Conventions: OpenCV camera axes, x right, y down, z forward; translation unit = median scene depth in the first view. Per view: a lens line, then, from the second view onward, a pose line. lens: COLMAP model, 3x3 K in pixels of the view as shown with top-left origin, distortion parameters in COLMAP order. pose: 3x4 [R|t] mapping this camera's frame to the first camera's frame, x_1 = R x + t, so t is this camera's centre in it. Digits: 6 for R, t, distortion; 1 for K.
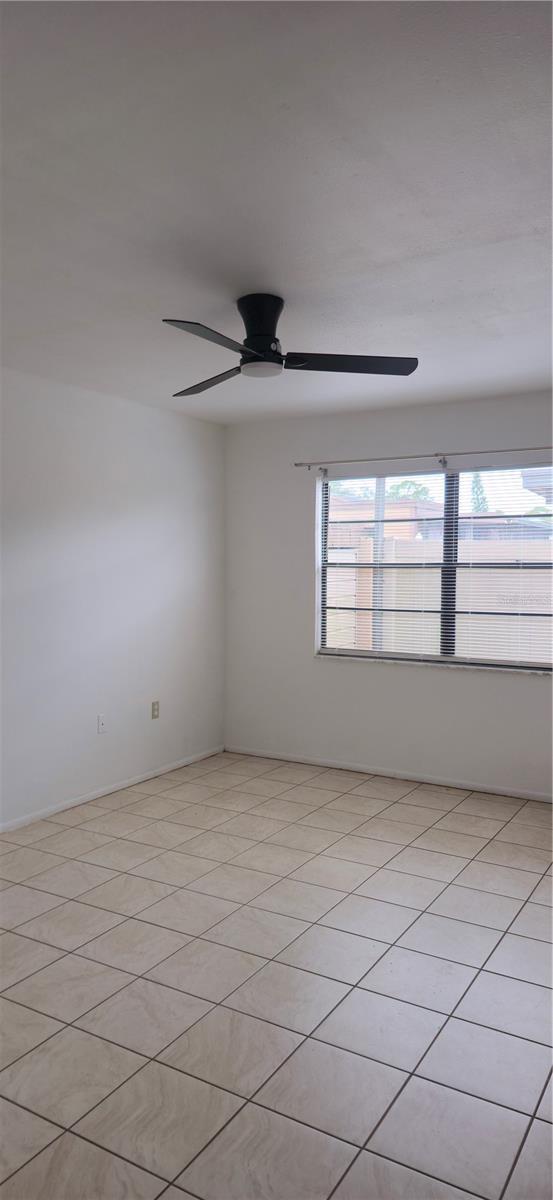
lens RADIAL K [[791.3, 0, 276.5], [0, 791.3, 600.0], [0, 0, 1]] dist [0.096111, -0.169994]
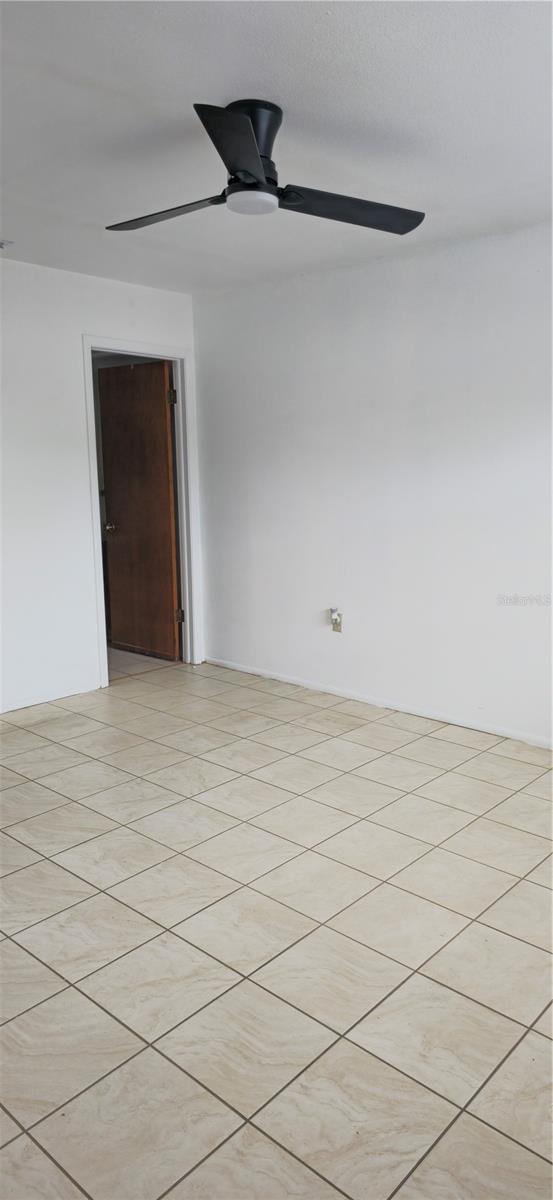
lens RADIAL K [[788.0, 0, 294.0], [0, 788.0, 600.7], [0, 0, 1]] dist [0.140266, -0.171438]
pose [[-0.185415, 0.172470, -0.967407, 0.501332], [-0.046394, 0.981843, 0.183935, -0.033096], [0.981564, 0.078986, -0.174047, 0.724562]]
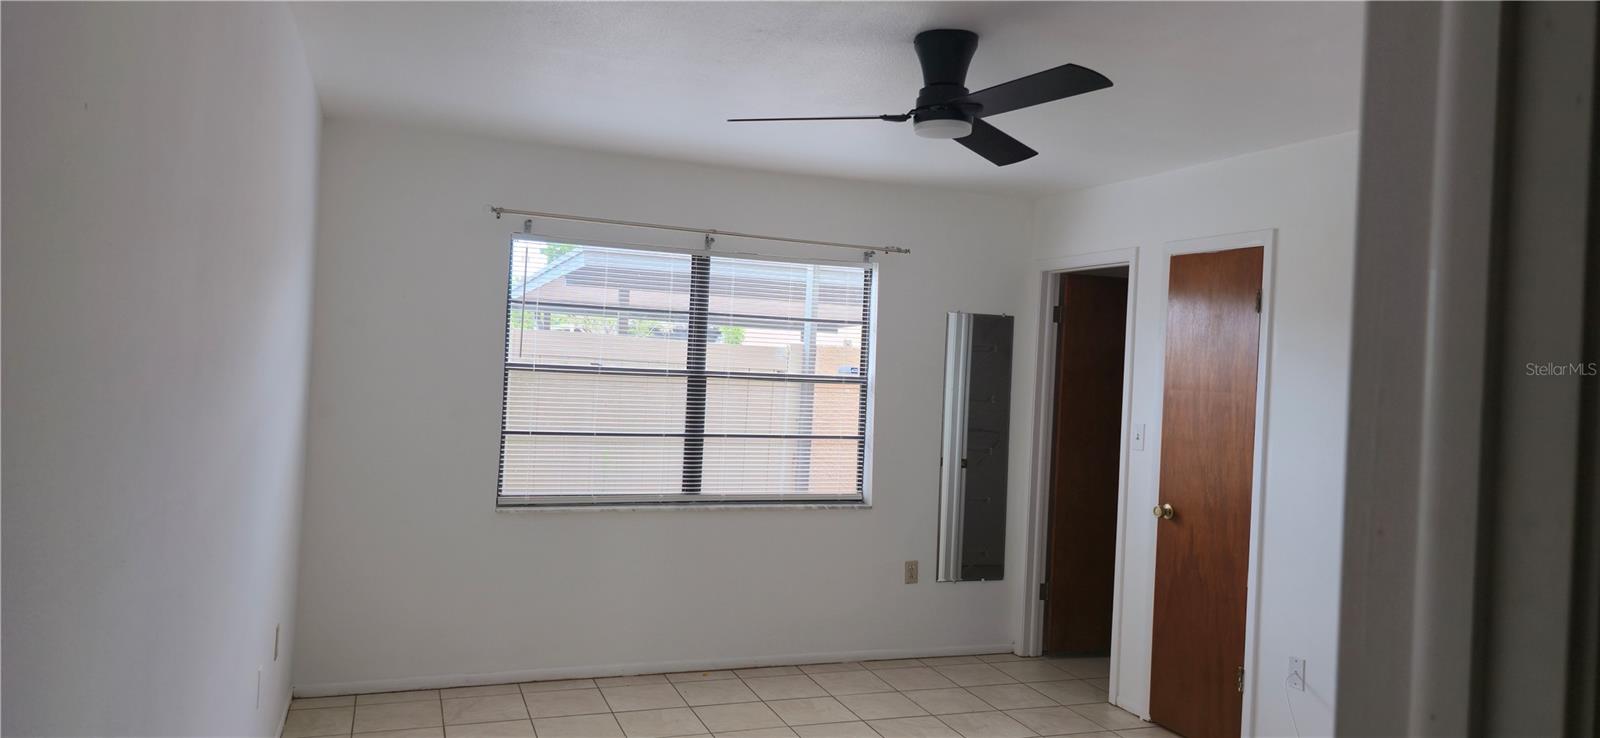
lens RADIAL K [[1050.7, 0, 813.6], [0, 1050.7, 365.0], [0, 0, 1]] dist [0.140266, -0.171438]
pose [[0.617775, 0.028571, 0.785836, -0.504614], [-0.004809, 0.999458, -0.032558, -0.020000], [-0.786340, 0.016334, 0.617578, 0.292167]]
